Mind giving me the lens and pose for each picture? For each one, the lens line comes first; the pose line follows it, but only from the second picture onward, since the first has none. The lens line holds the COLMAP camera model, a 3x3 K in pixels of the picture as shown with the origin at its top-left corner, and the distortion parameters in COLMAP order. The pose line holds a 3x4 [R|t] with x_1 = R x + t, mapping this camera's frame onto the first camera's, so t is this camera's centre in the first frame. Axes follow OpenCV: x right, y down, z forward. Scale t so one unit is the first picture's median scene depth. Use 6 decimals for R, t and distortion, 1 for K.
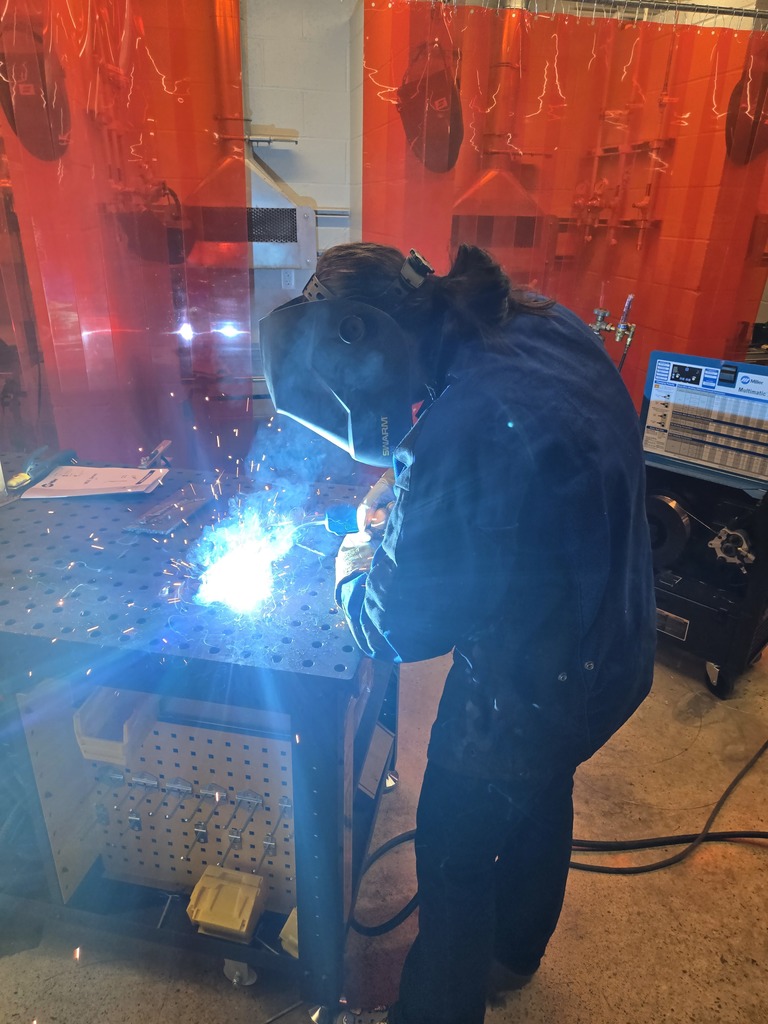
lens RADIAL K [[679.7, 0, 380.8], [0, 679.7, 508.6], [0, 0, 1]] dist [0.048054, -0.039662]
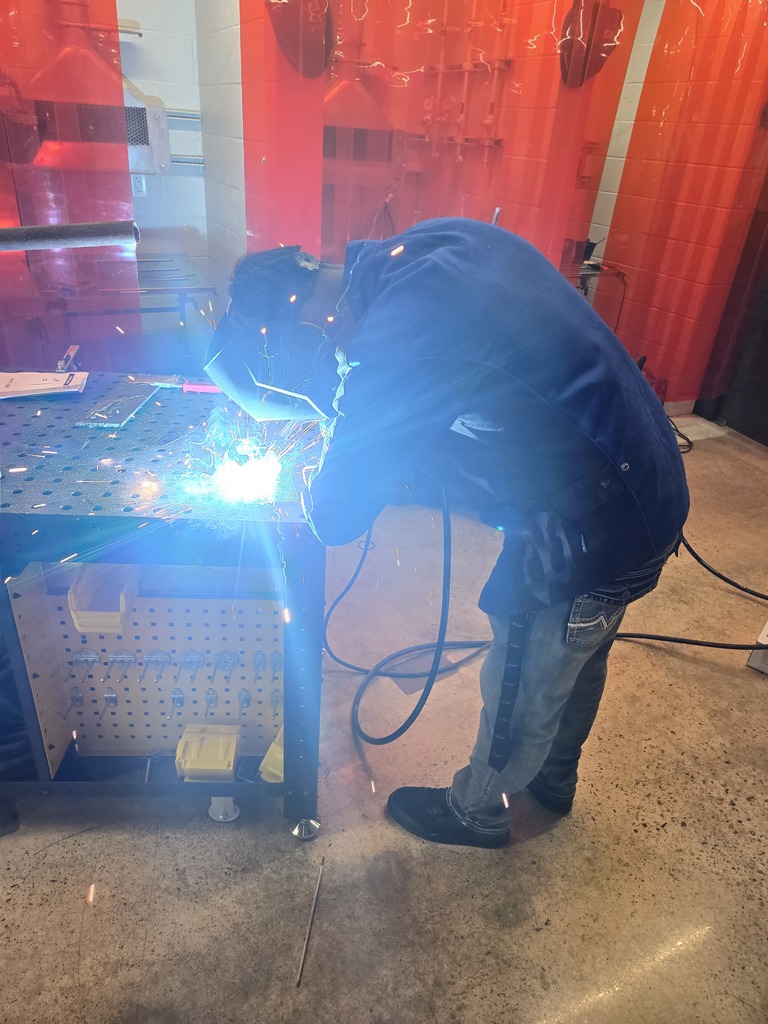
lens RADIAL K [[679.7, 0, 377.0], [0, 679.7, 505.5], [0, 0, 1]] dist [0.048054, -0.039662]
pose [[0.969702, -0.079916, 0.230851, -0.115806], [0.057528, 0.993105, 0.102143, 0.045964], [-0.237422, -0.085768, 0.967613, -0.072521]]
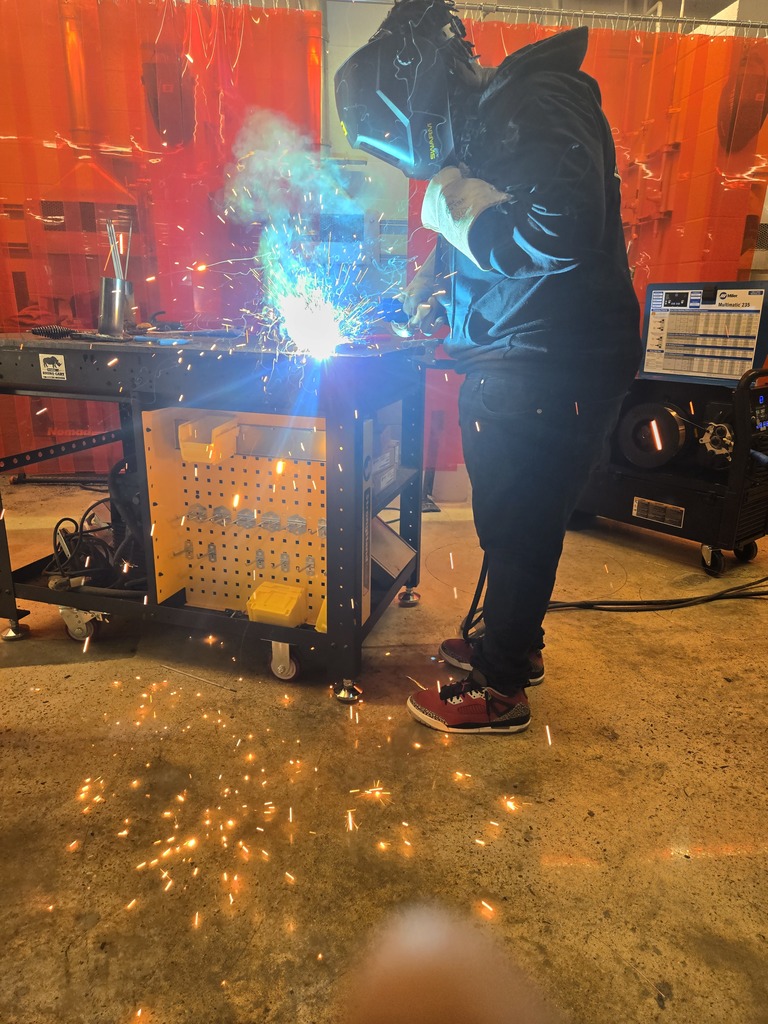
lens RADIAL K [[679.7, 0, 383.3], [0, 679.7, 501.4], [0, 0, 1]] dist [0.048054, -0.039662]
pose [[0.994752, 0.023276, -0.099632, 0.066702], [-0.036268, 0.990765, -0.130650, 0.337746], [0.095671, 0.133578, 0.986410, -0.187265]]
